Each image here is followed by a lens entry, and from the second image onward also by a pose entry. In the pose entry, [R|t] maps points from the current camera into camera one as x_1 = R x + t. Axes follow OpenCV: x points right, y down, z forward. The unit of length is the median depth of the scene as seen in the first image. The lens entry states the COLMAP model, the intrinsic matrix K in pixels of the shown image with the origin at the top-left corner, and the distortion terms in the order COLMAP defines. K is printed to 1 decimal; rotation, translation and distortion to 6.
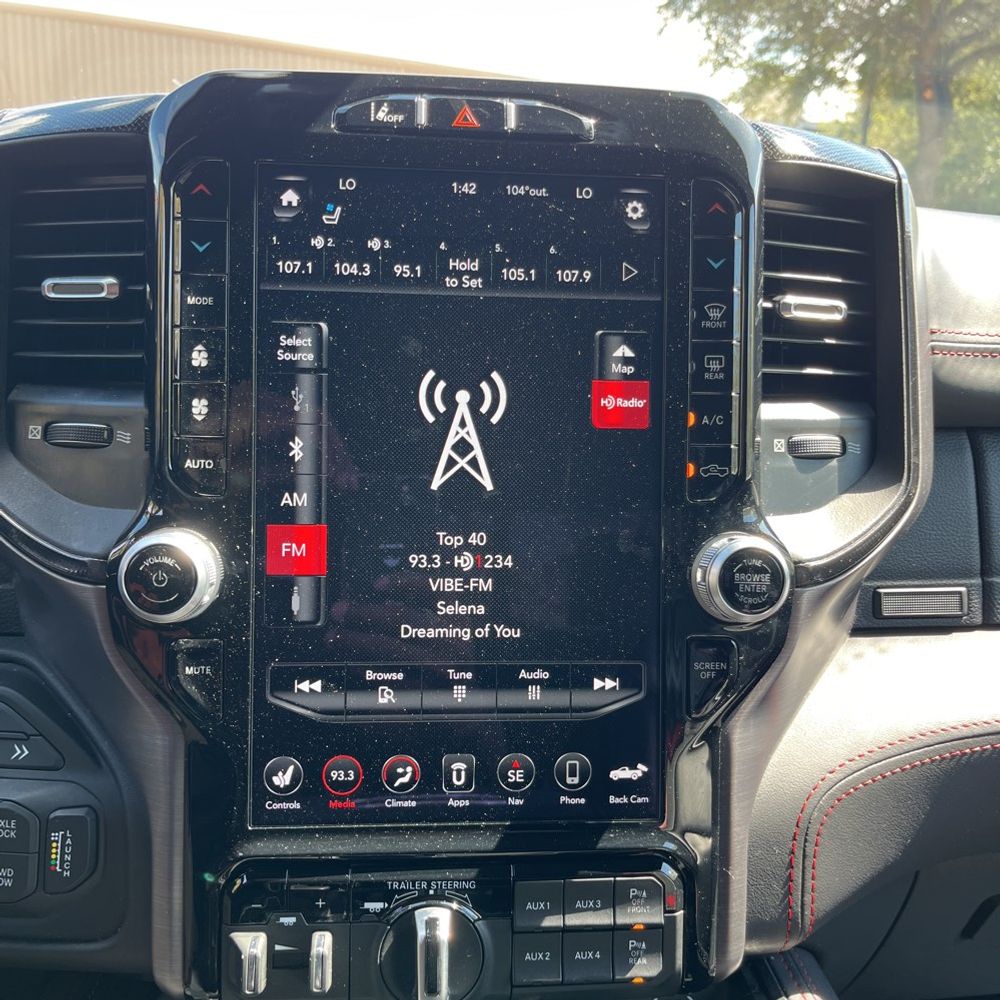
lens RADIAL K [[1056.2, 0, 499.7], [0, 1056.2, 498.7], [0, 0, 1]] dist [0.007319, 0.000000]
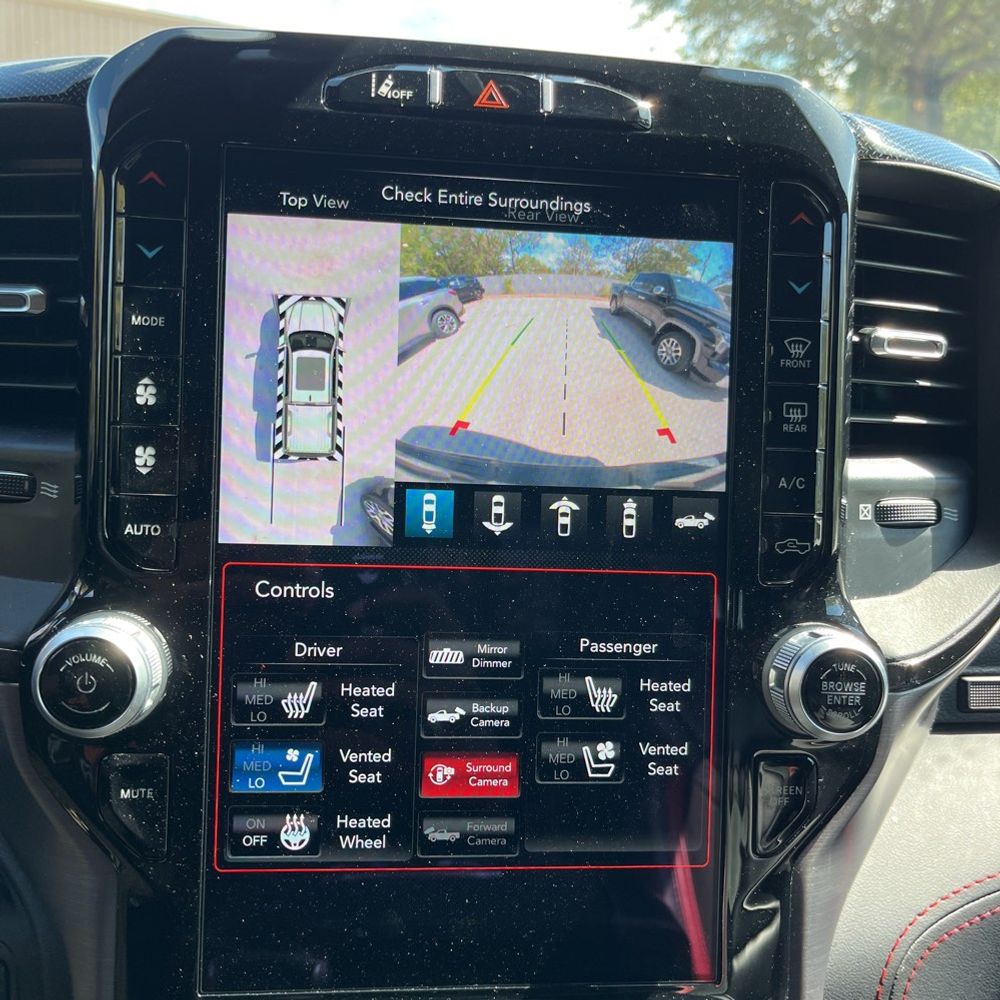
lens RADIAL K [[1056.2, 0, 500.3], [0, 1056.2, 501.3], [0, 0, 1]] dist [0.007319, 0.000000]
pose [[0.999579, 0.018817, 0.022106, -0.036479], [-0.018855, 0.999821, 0.001534, -0.057920], [-0.022073, -0.001950, 0.999754, 0.205246]]
